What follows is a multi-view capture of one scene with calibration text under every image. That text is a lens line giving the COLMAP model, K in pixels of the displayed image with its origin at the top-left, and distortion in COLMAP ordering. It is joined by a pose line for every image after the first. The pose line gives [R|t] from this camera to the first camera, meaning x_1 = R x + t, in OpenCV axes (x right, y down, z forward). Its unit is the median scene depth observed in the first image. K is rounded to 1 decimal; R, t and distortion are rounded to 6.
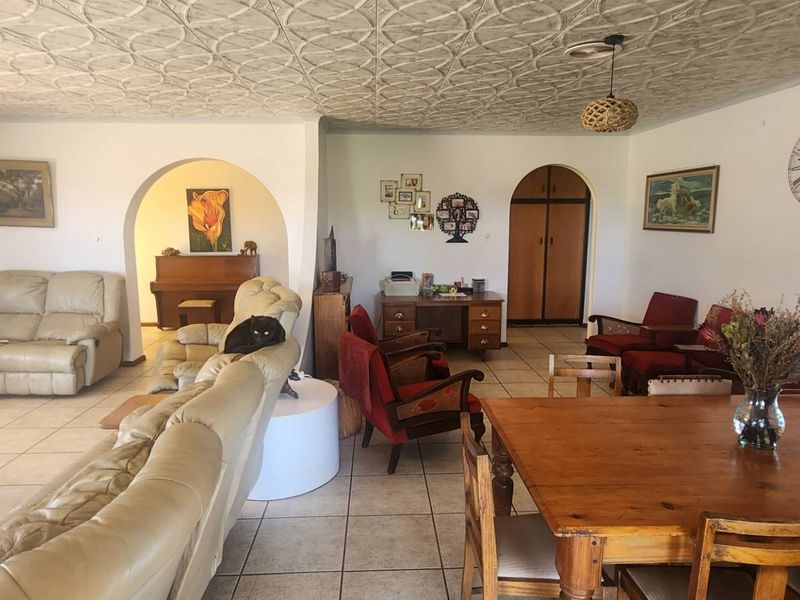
lens RADIAL K [[532.8, 0, 399.9], [0, 532.8, 300.2], [0, 0, 1]] dist [0.000845, -0.004648]
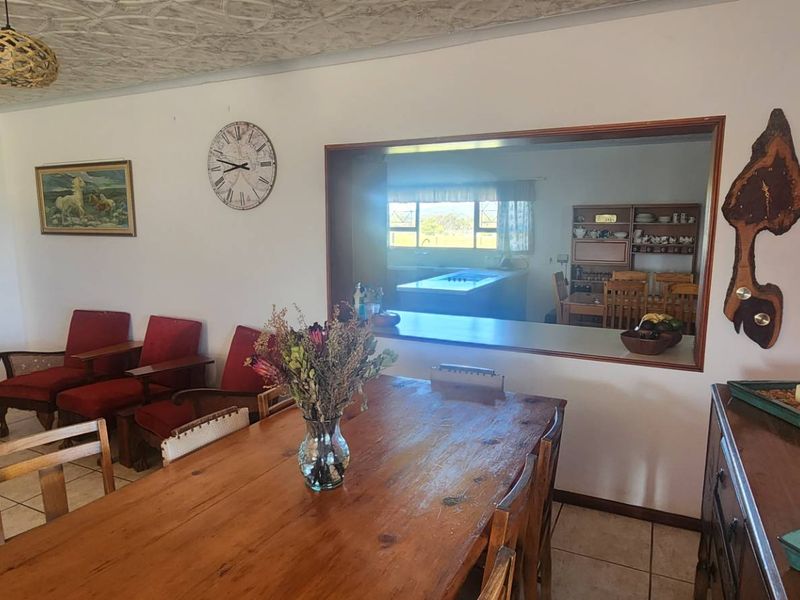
lens RADIAL K [[532.8, 0, 399.4], [0, 532.8, 300.3], [0, 0, 1]] dist [0.000845, -0.004648]
pose [[0.482429, -0.129414, 0.866322, 0.013424], [0.135996, 0.988099, 0.071873, -0.024361], [-0.865314, 0.083143, 0.494287, 0.187584]]
